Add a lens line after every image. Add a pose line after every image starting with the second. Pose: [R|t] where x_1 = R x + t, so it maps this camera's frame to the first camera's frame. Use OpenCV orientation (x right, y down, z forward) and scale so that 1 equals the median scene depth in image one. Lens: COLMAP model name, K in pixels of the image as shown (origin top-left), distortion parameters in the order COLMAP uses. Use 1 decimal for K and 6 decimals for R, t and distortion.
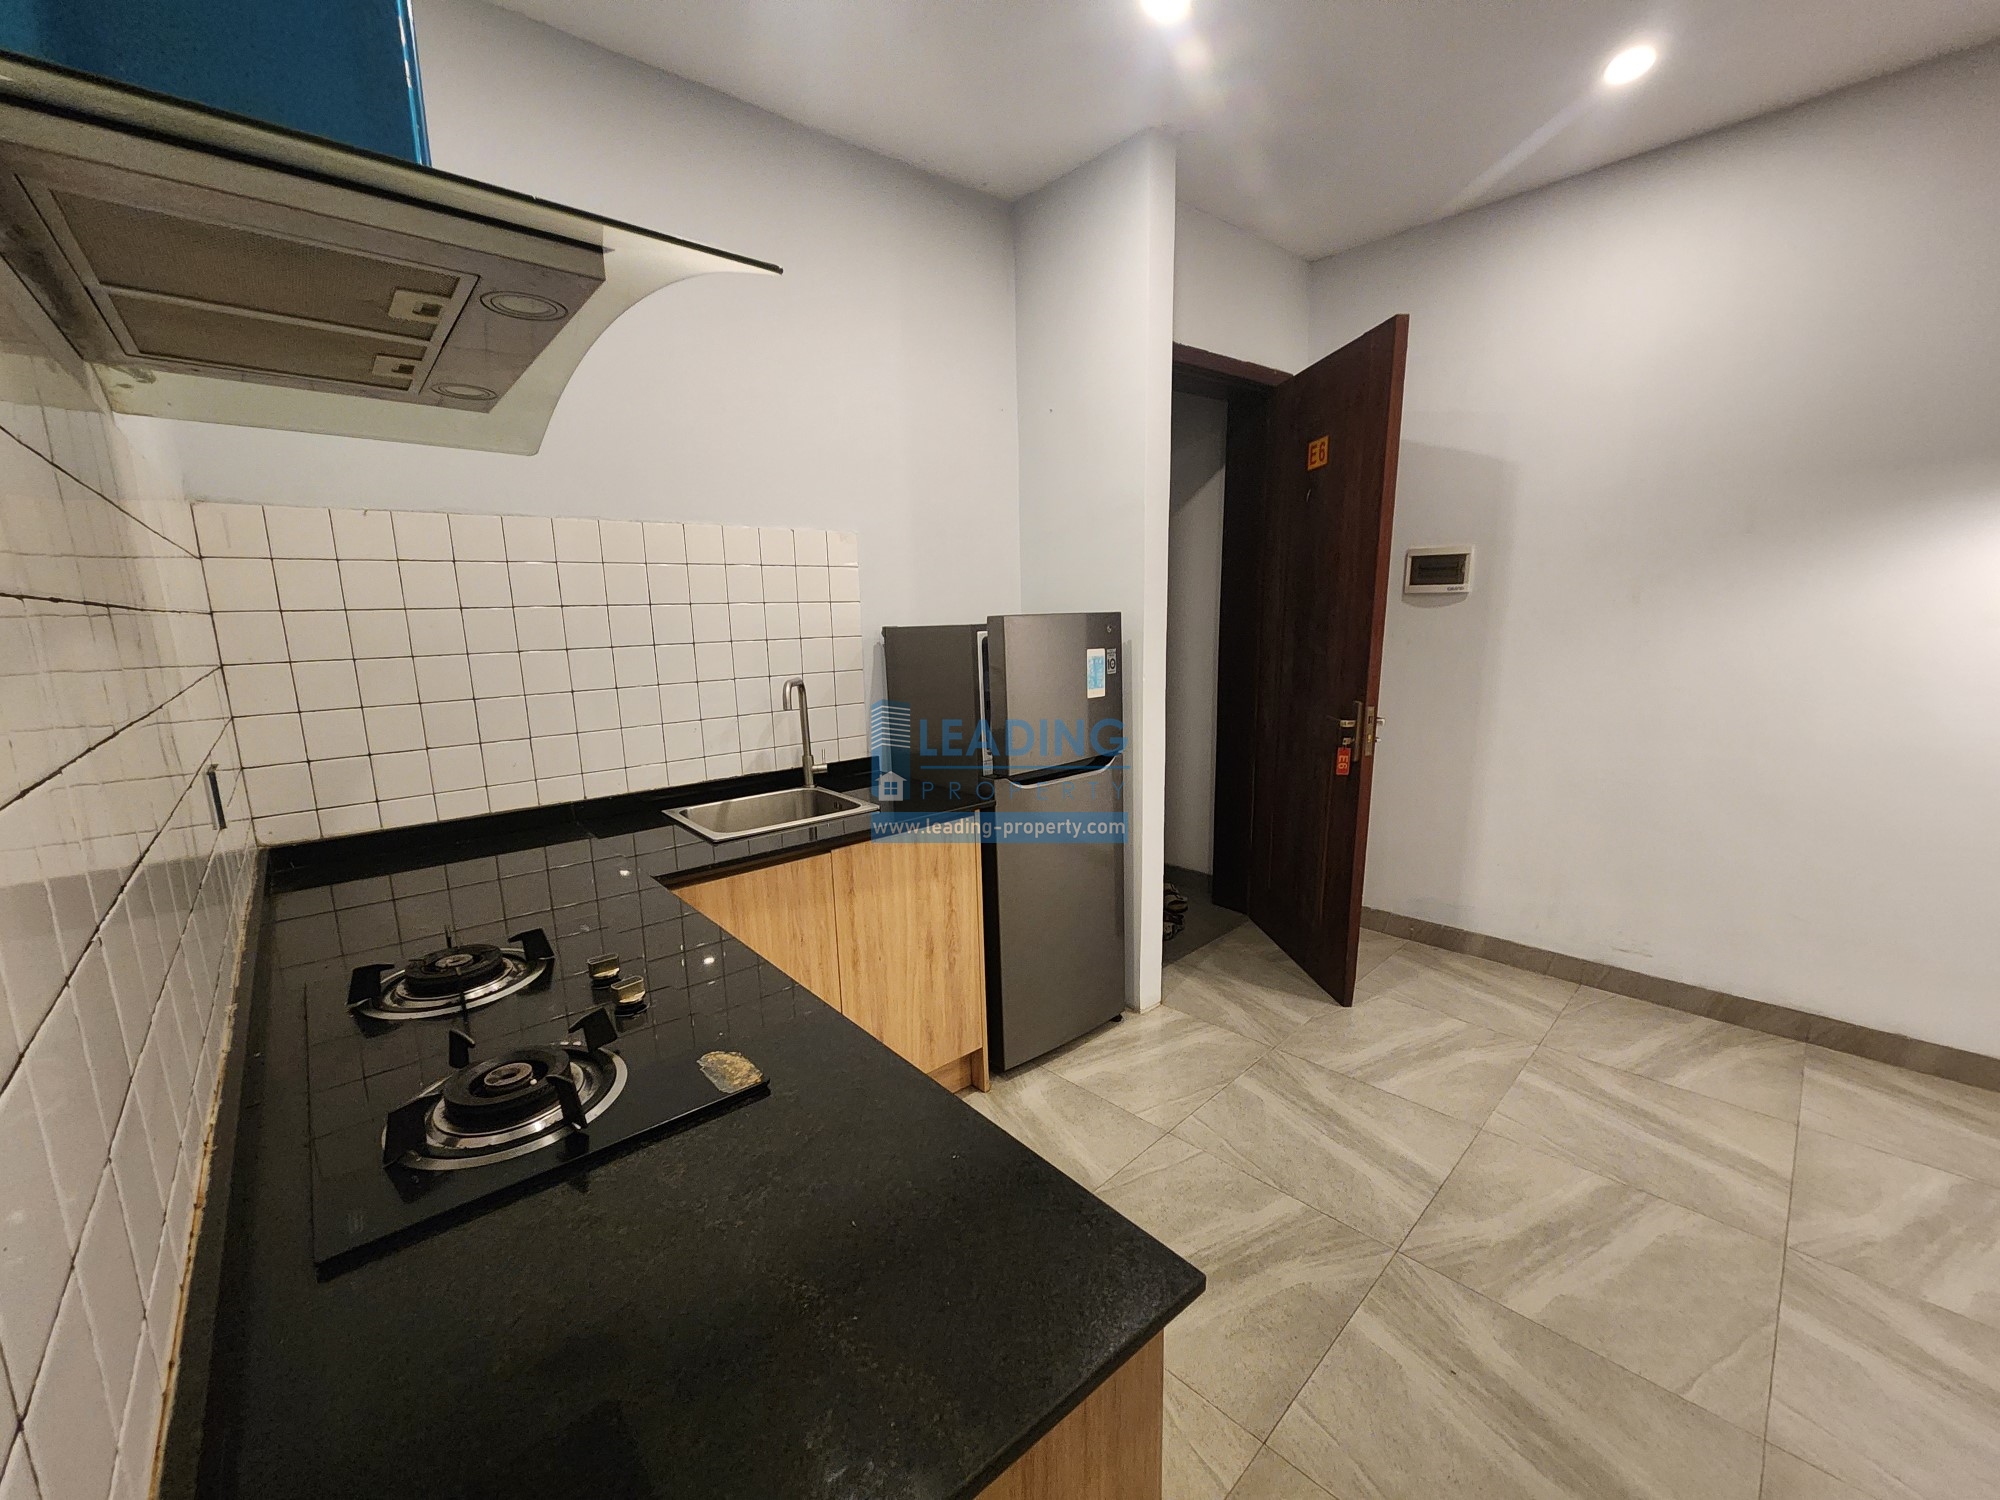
lens RADIAL K [[817.8, 0, 1006.7], [0, 817.8, 759.6], [0, 0, 1]] dist [0.003095, 0.000205]
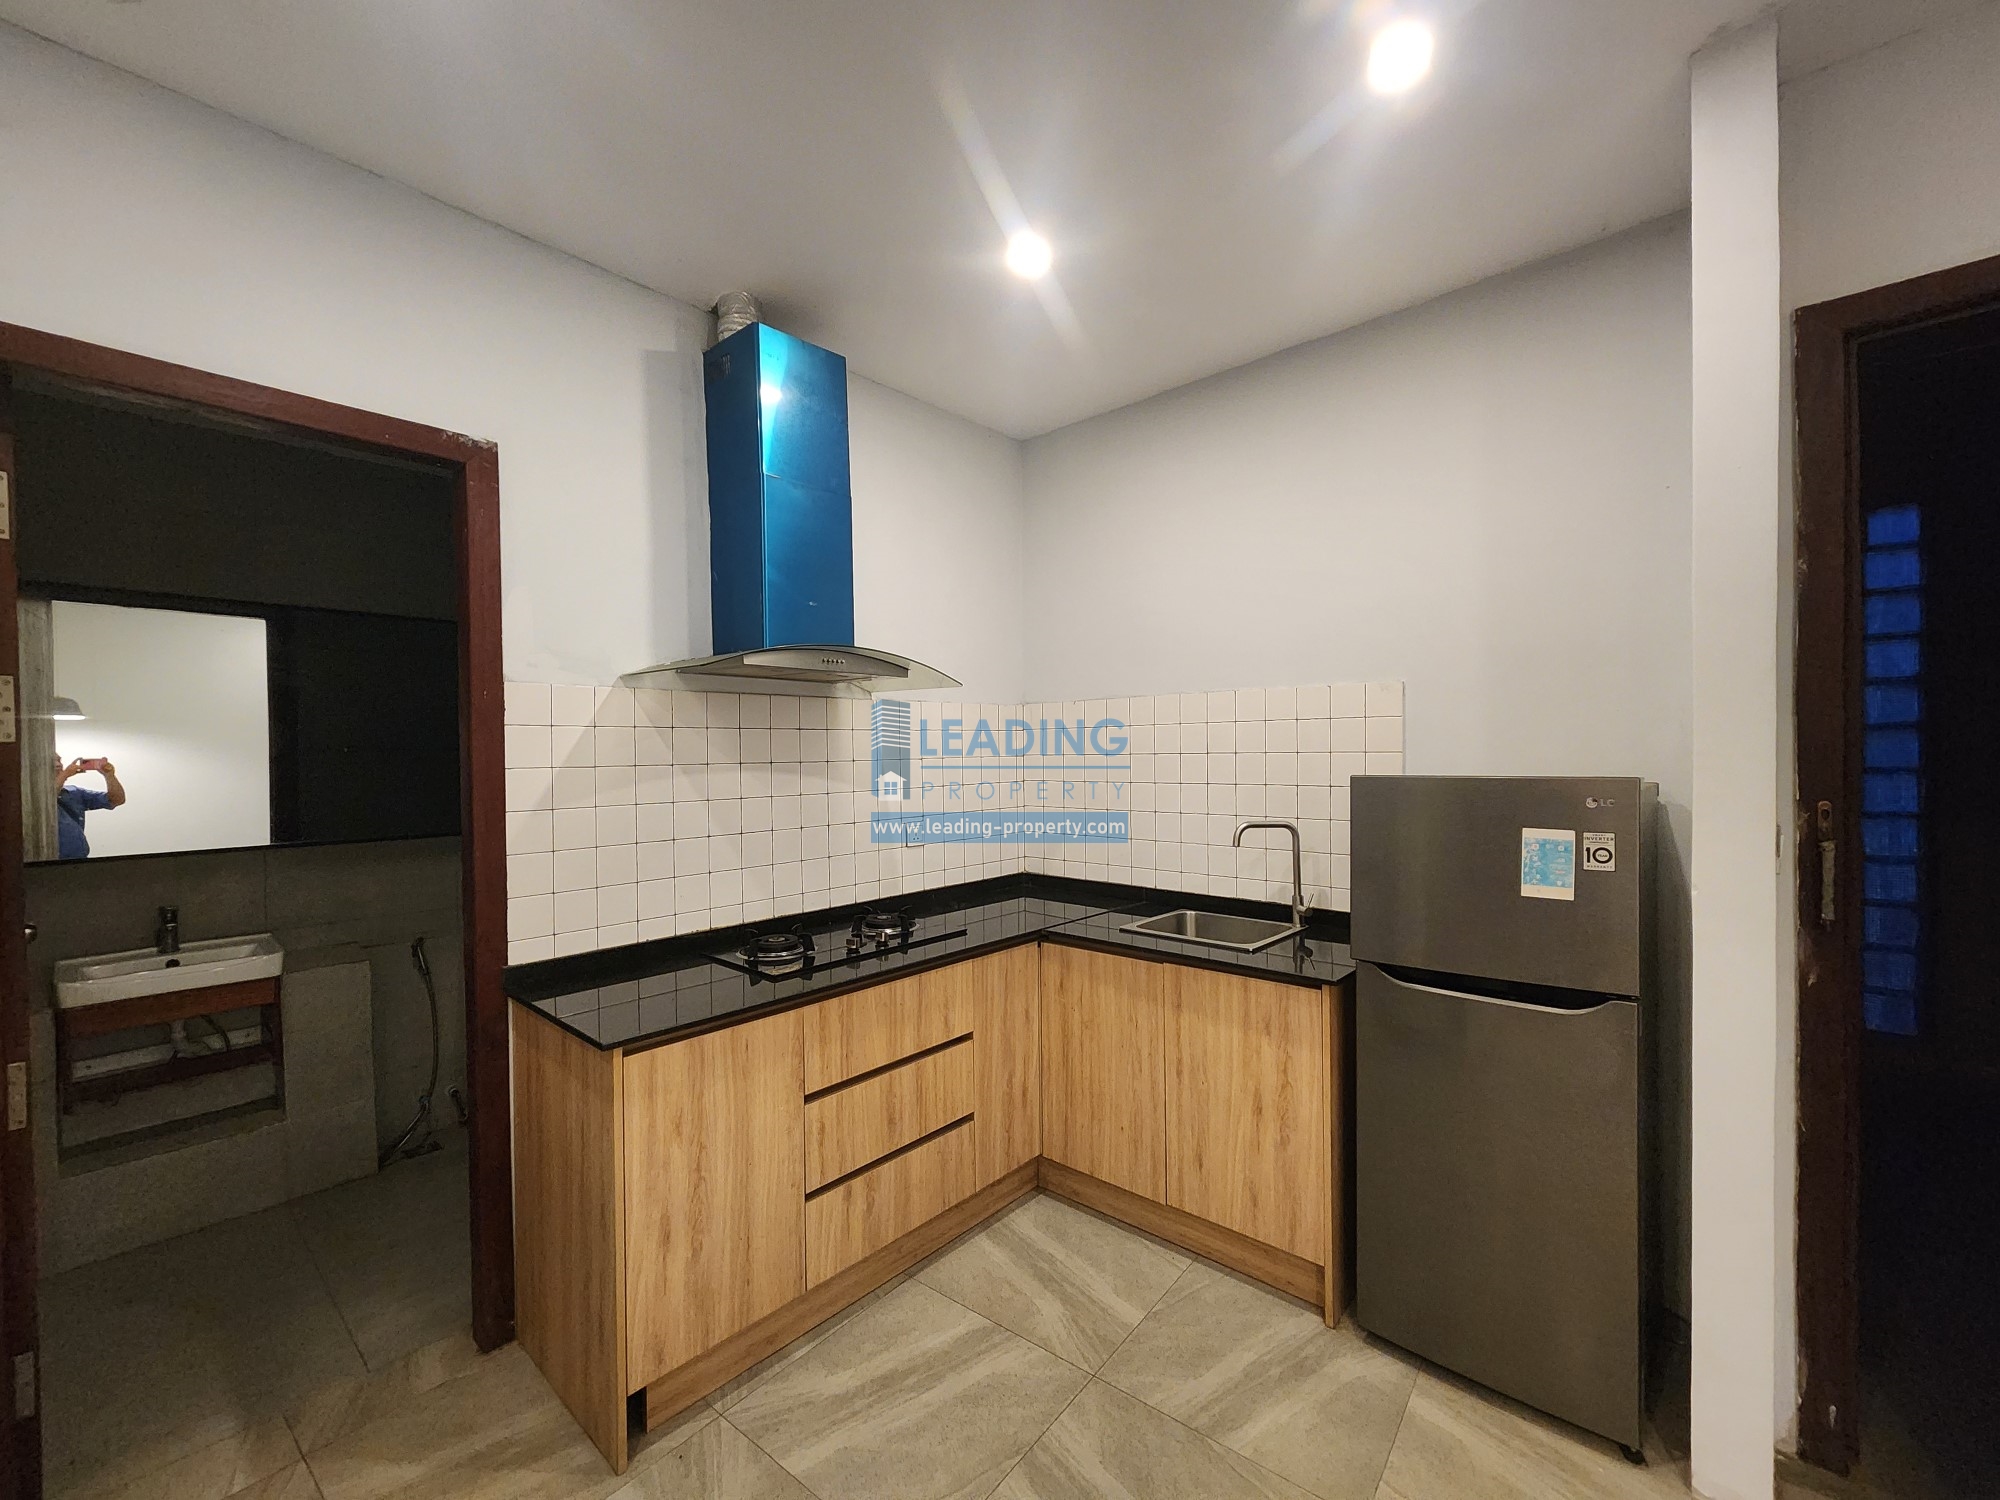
lens RADIAL K [[811.1, 0, 1006.3], [0, 811.1, 758.3], [0, 0, 1]] dist [0.002376, 0.000412]
pose [[0.133669, 0.031627, -0.990521, 0.678551], [-0.171567, 0.985138, 0.008302, -0.113029], [0.976062, 0.168831, 0.137109, 0.418284]]
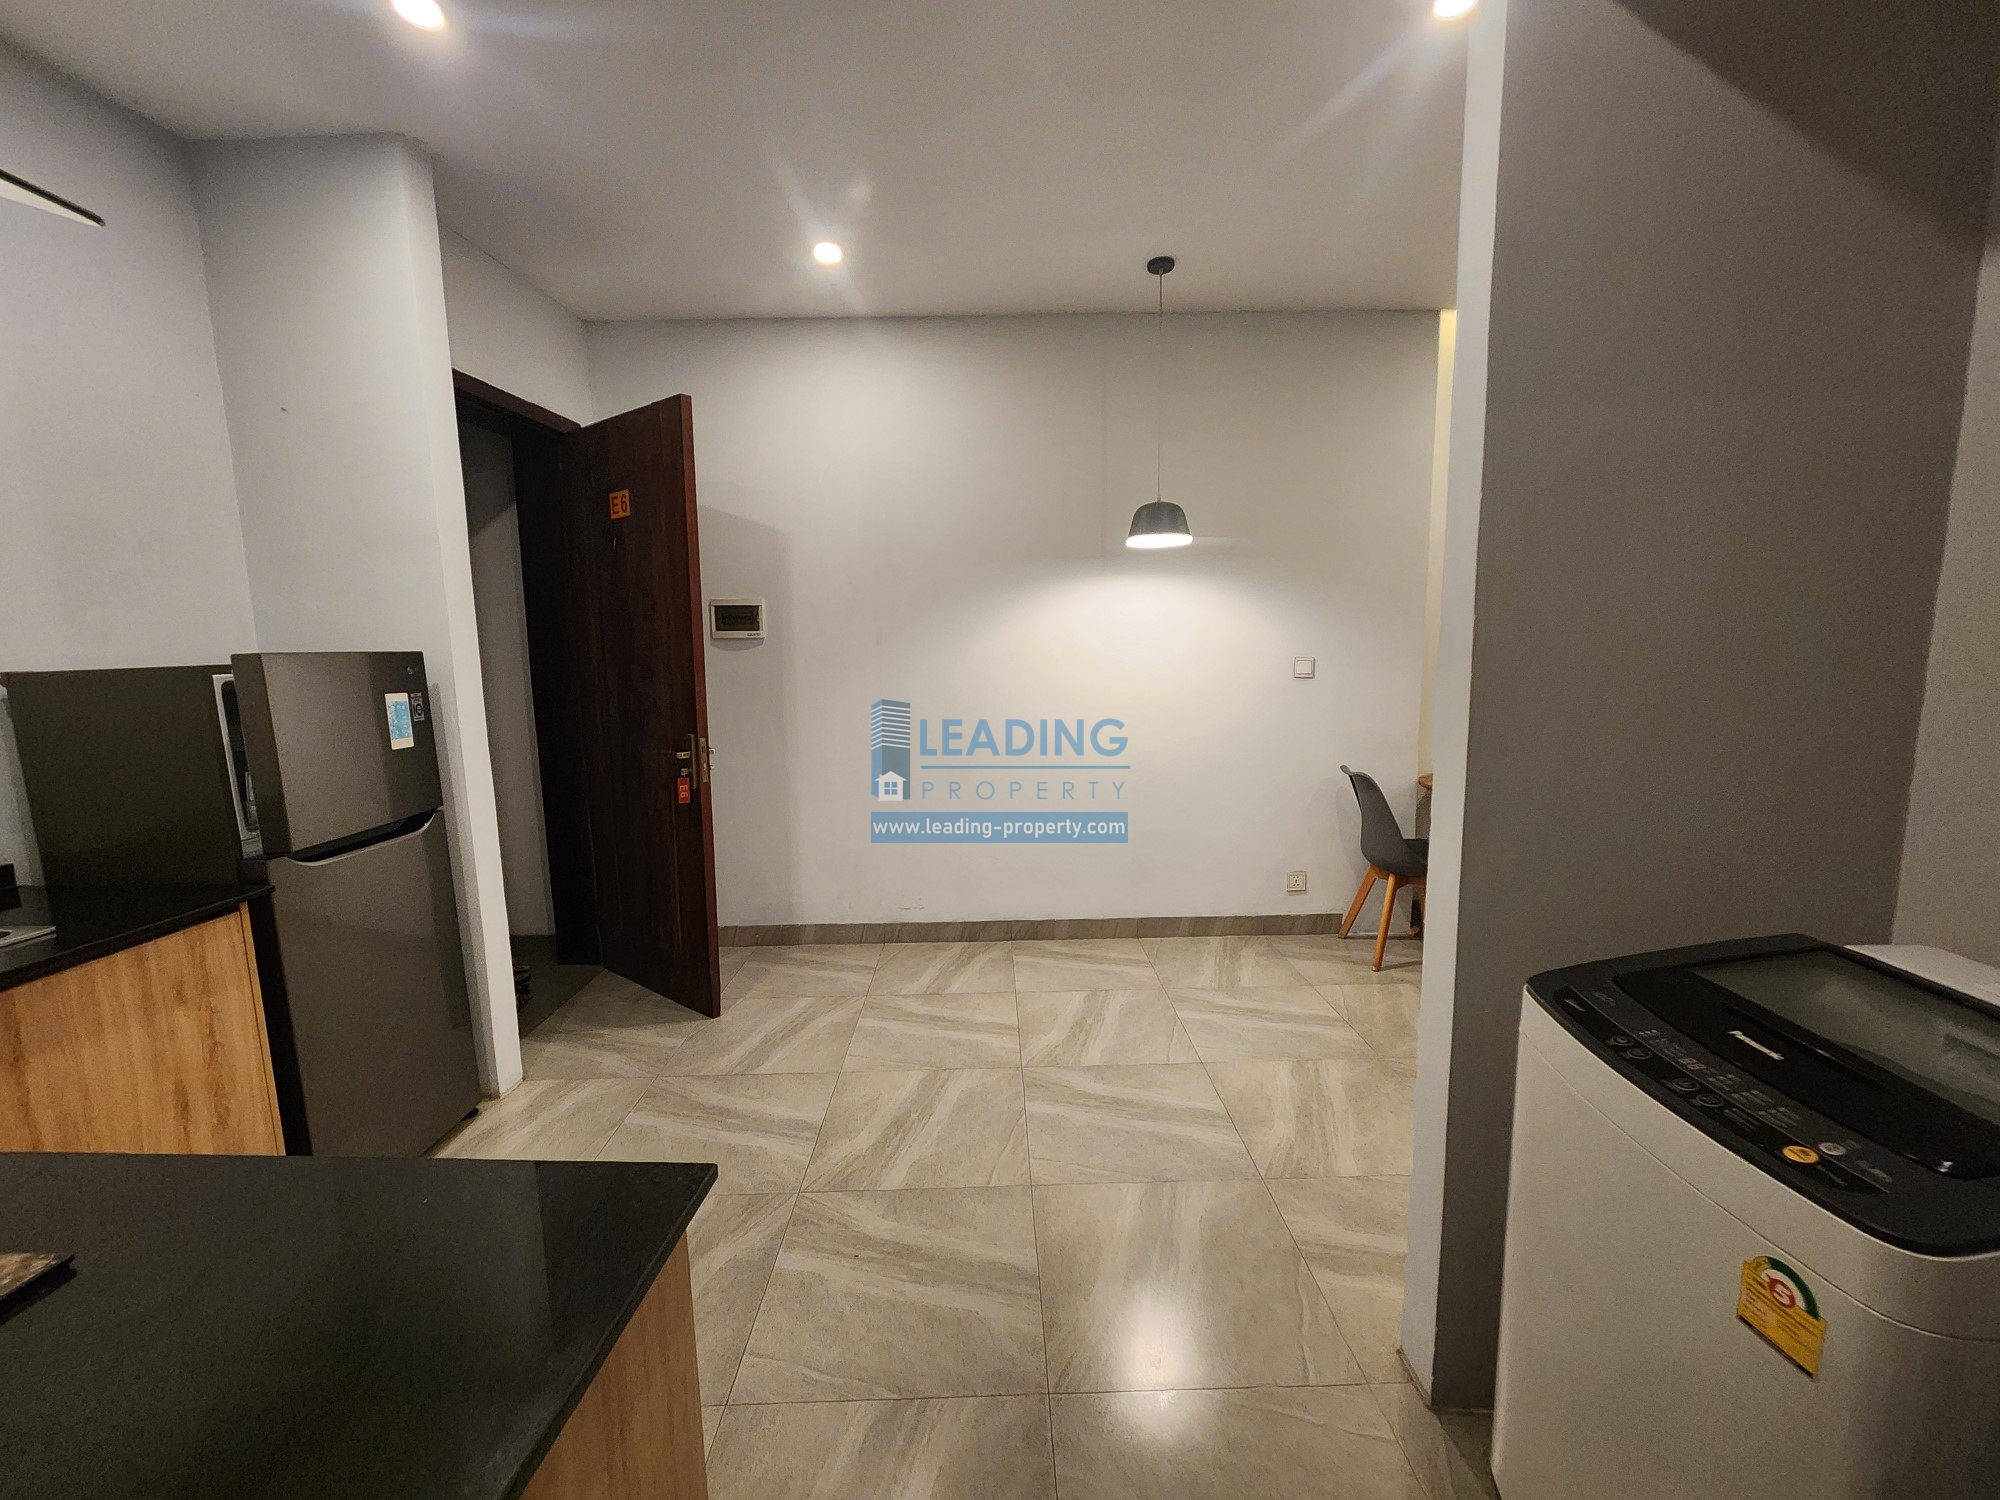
lens RADIAL K [[811.1, 0, 1006.3], [0, 811.1, 758.3], [0, 0, 1]] dist [0.002376, 0.000412]
pose [[0.686768, -0.093731, 0.720808, -0.069762], [0.137784, 0.990459, -0.002482, 0.023369], [-0.713698, 0.101020, 0.693131, -0.053067]]
